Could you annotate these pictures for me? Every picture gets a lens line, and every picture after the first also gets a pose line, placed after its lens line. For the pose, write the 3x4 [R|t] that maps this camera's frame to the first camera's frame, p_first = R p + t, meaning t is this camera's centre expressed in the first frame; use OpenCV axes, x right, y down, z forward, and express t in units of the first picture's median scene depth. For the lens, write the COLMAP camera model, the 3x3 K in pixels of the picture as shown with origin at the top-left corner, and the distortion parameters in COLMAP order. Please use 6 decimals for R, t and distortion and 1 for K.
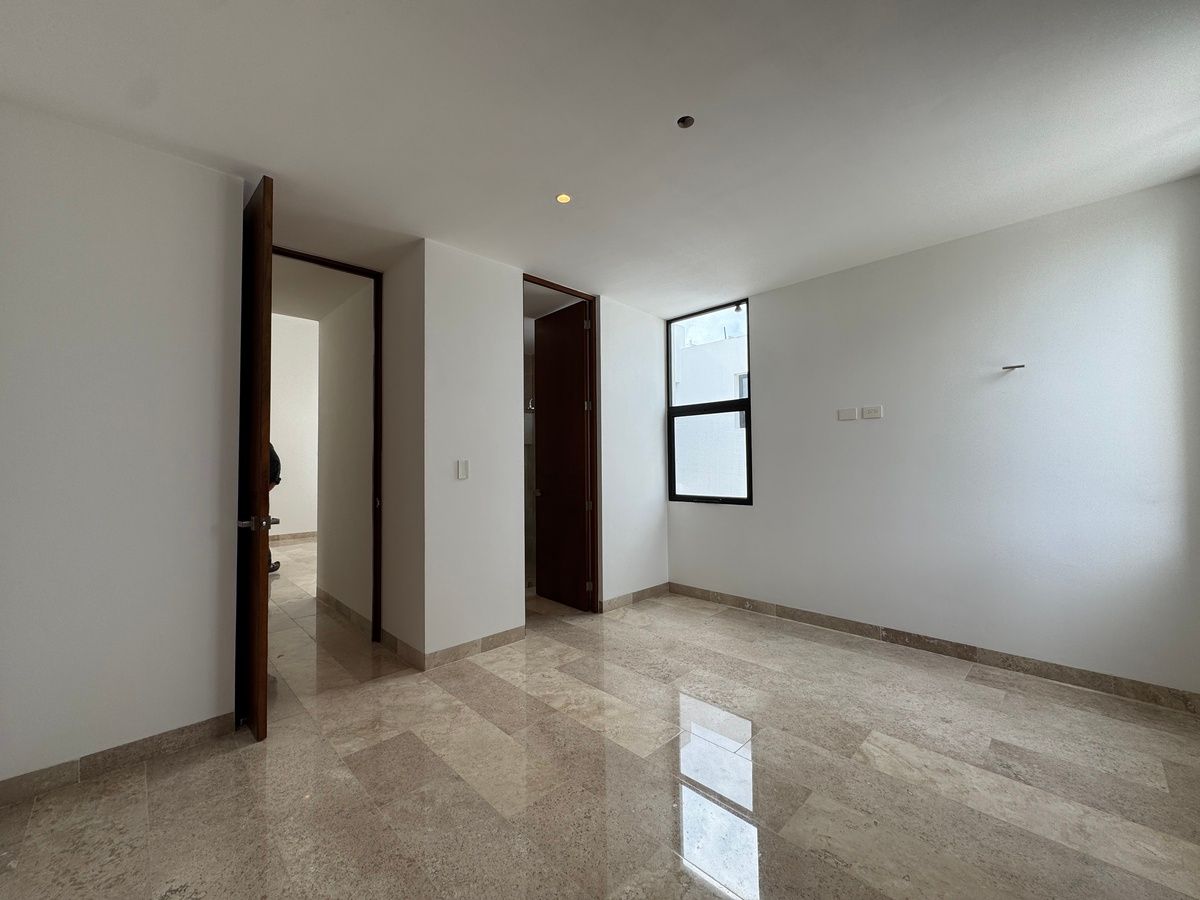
lens RADIAL K [[481.7, 0, 601.6], [0, 481.7, 450.5], [0, 0, 1]] dist [-0.001136, -0.000180]
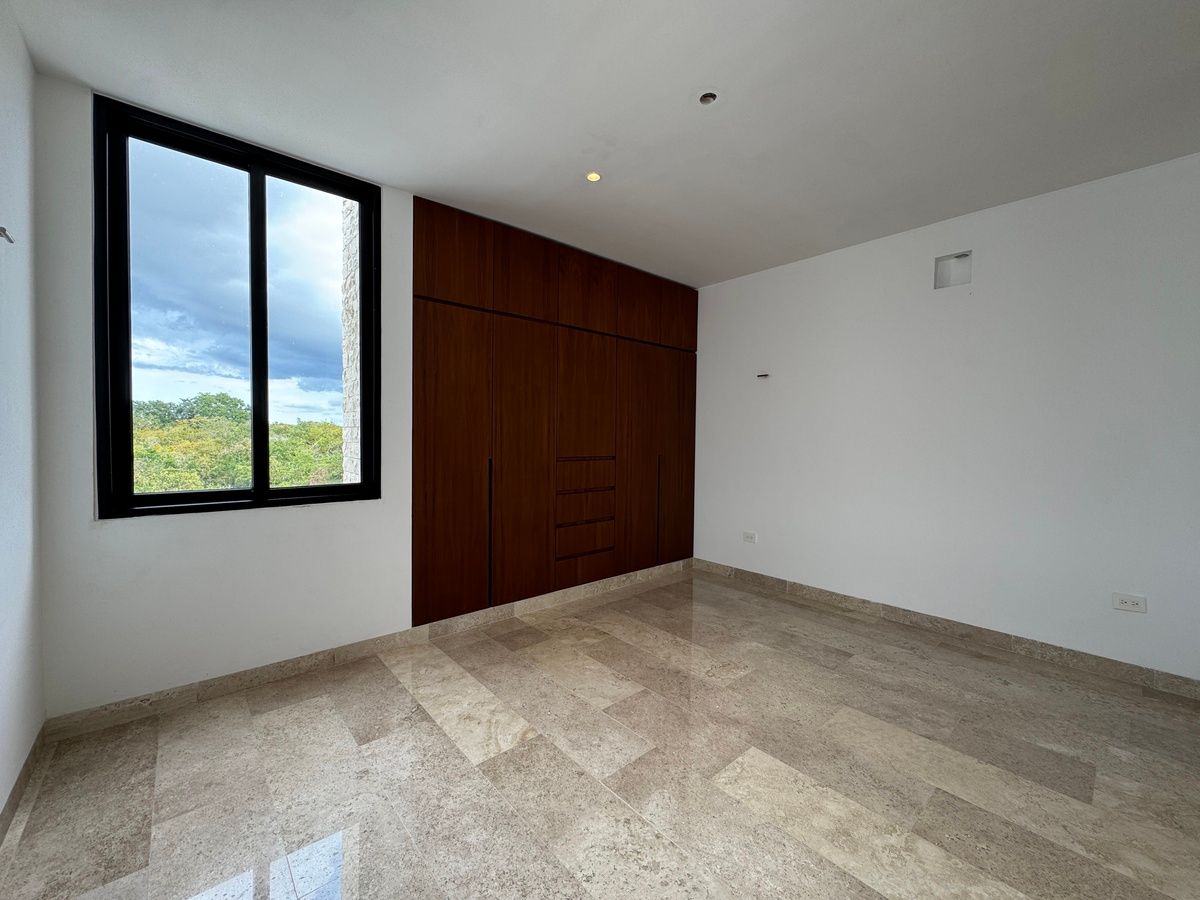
lens RADIAL K [[481.7, 0, 597.1], [0, 481.7, 451.2], [0, 0, 1]] dist [-0.001136, -0.000180]
pose [[-0.997839, -0.002876, 0.065647, 0.316056], [-0.002622, 0.999989, 0.003959, 0.046855], [-0.065657, 0.003778, -0.997835, 1.862128]]
